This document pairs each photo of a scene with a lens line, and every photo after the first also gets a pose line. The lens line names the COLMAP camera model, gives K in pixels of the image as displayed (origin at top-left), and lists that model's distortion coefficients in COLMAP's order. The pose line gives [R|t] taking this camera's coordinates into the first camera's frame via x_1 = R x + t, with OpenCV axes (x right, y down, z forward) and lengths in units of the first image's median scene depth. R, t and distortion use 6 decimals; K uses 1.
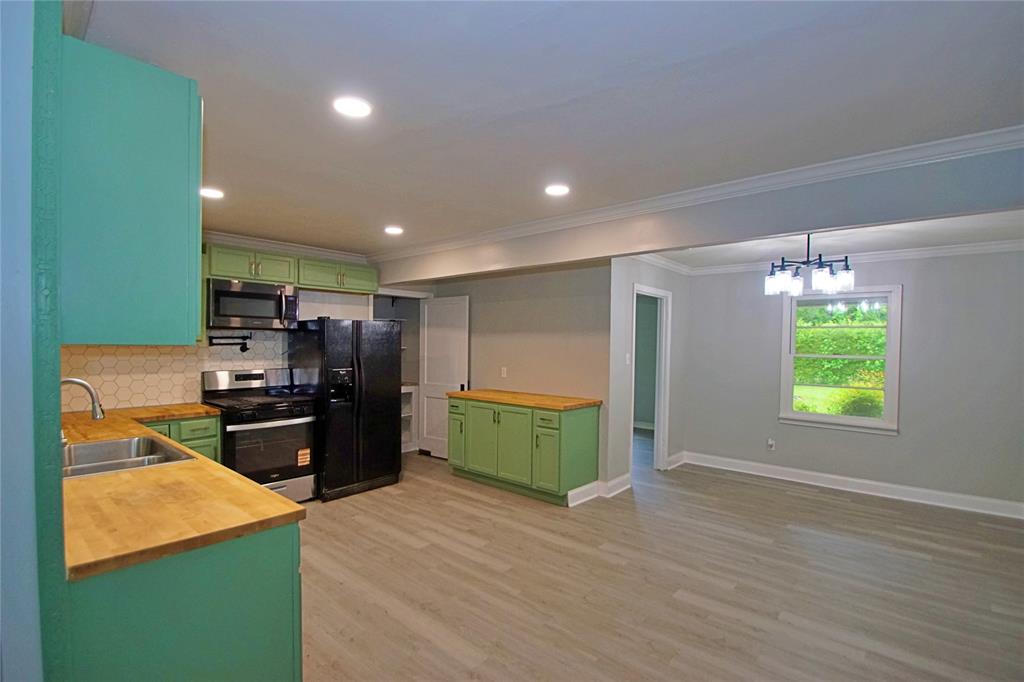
lens RADIAL K [[501.8, 0, 512.0], [0, 501.8, 361.0], [0, 0, 1]] dist [-0.000403, -0.000296]
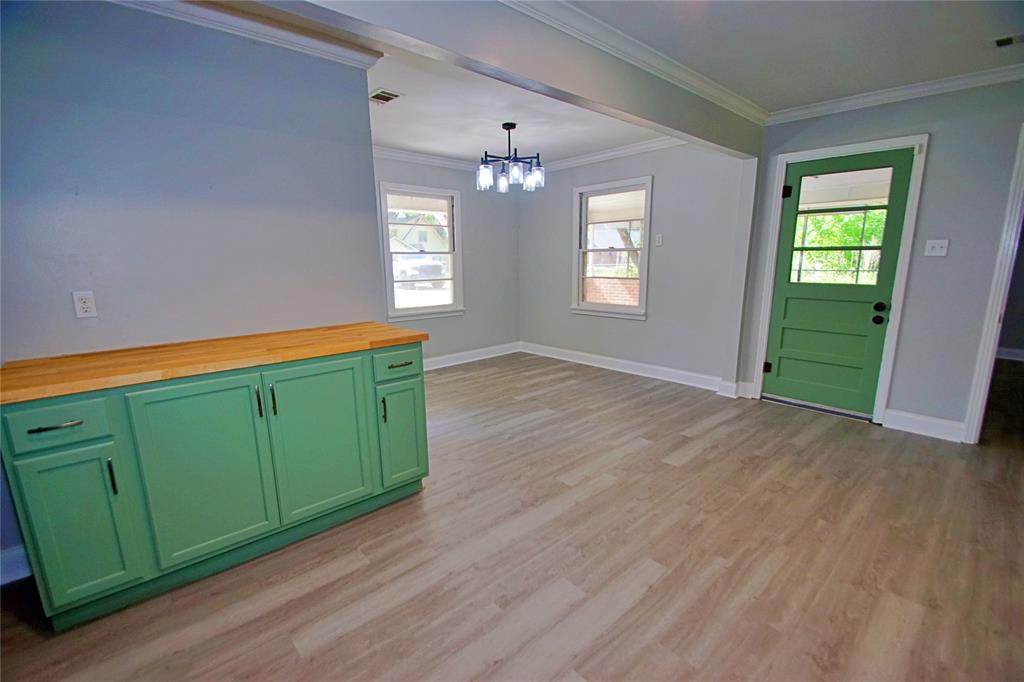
lens RADIAL K [[449.8, 0, 509.9], [0, 449.8, 349.9], [0, 0, 1]] dist [0.016478, -0.017746]
pose [[0.096210, -0.211131, 0.972711, -0.462815], [0.042509, 0.977225, 0.207906, -0.000997], [-0.994453, 0.021347, 0.102994, 0.936623]]
